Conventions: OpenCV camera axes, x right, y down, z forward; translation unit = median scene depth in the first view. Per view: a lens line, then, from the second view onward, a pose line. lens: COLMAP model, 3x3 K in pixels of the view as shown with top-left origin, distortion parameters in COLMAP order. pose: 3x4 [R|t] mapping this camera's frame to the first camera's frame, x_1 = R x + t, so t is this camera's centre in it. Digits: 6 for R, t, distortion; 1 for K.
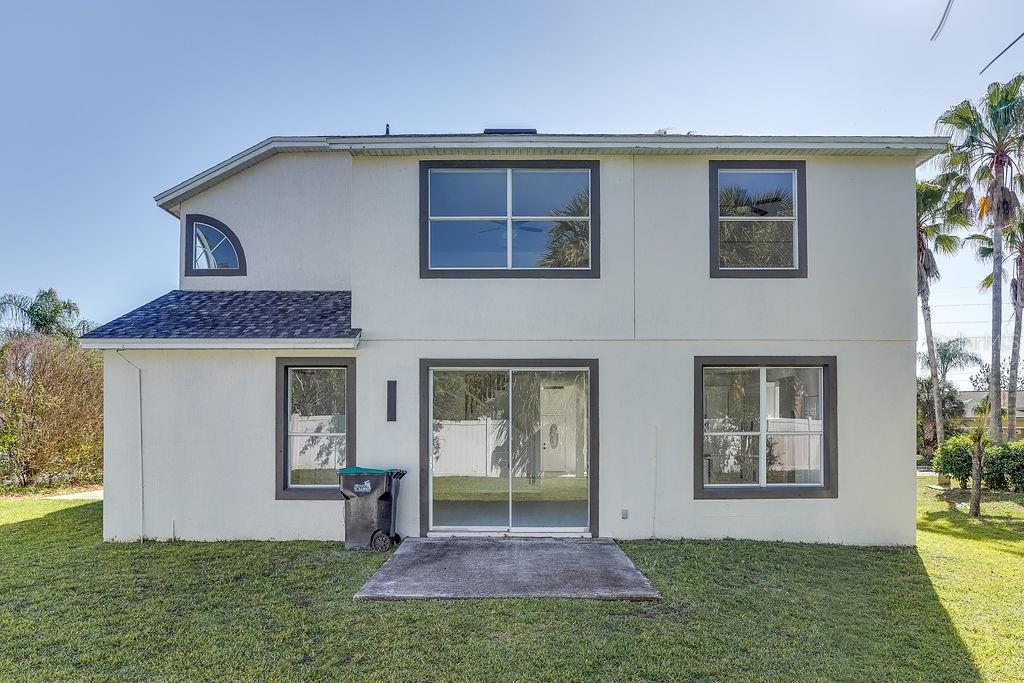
lens RADIAL K [[590.3, 0, 511.8], [0, 590.3, 425.1], [0, 0, 1]] dist [-0.026806, -0.000461]
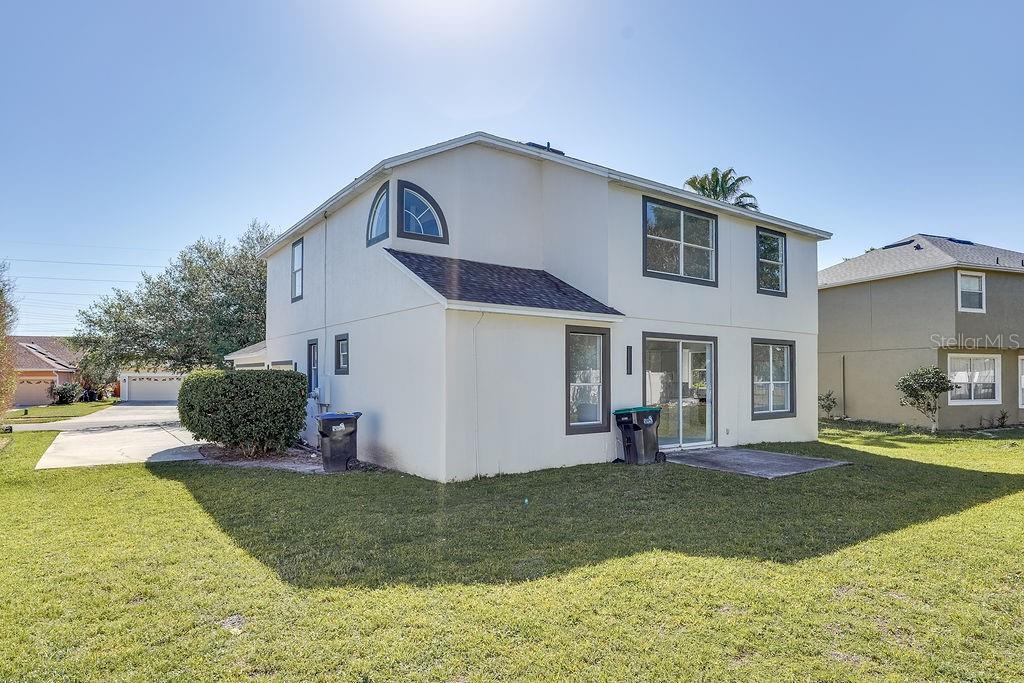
lens RADIAL K [[581.4, 0, 515.7], [0, 581.4, 373.8], [0, 0, 1]] dist [-0.046701, 0.002531]
pose [[0.815967, 0.005444, 0.578072, -1.223398], [-0.000553, 0.999963, -0.008638, 0.003055], [-0.578098, 0.006729, 0.815940, 0.022058]]
